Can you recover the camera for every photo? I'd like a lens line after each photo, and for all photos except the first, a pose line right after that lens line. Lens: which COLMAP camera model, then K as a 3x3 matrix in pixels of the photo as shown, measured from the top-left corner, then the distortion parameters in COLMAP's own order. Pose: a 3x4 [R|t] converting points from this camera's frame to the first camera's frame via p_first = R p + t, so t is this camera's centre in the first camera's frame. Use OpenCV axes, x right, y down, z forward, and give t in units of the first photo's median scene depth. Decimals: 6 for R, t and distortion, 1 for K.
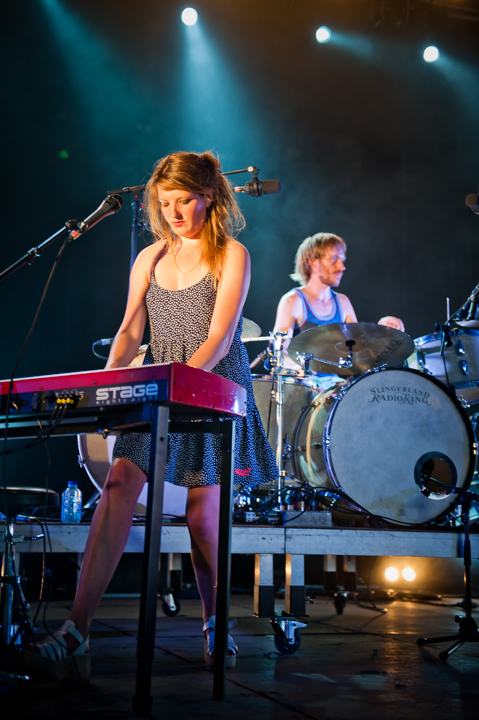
lens RADIAL K [[1035.4, 0, 227.8], [0, 1035.4, 350.0], [0, 0, 1]] dist [0.186645, 0.000000]
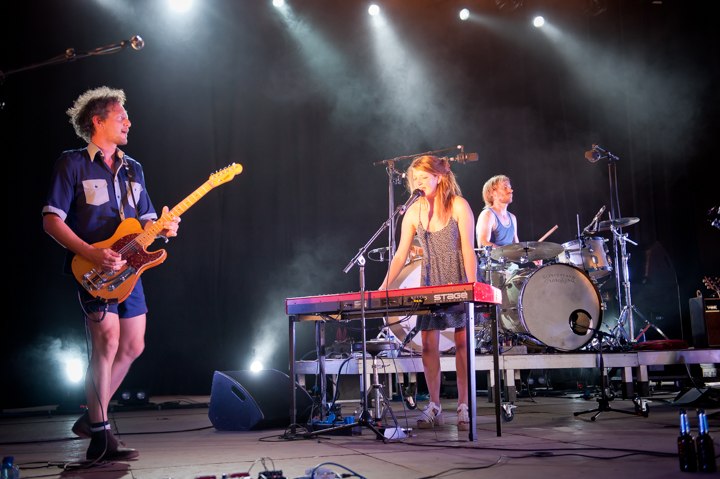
lens RADIAL K [[788.1, 0, 347.6], [0, 788.1, 253.9], [0, 0, 1]] dist [0.097885, 0.000000]
pose [[0.998299, -0.046941, -0.034590, -0.152017], [0.048409, 0.997905, 0.042915, -0.076995], [0.032503, -0.044517, 0.998480, -0.375368]]
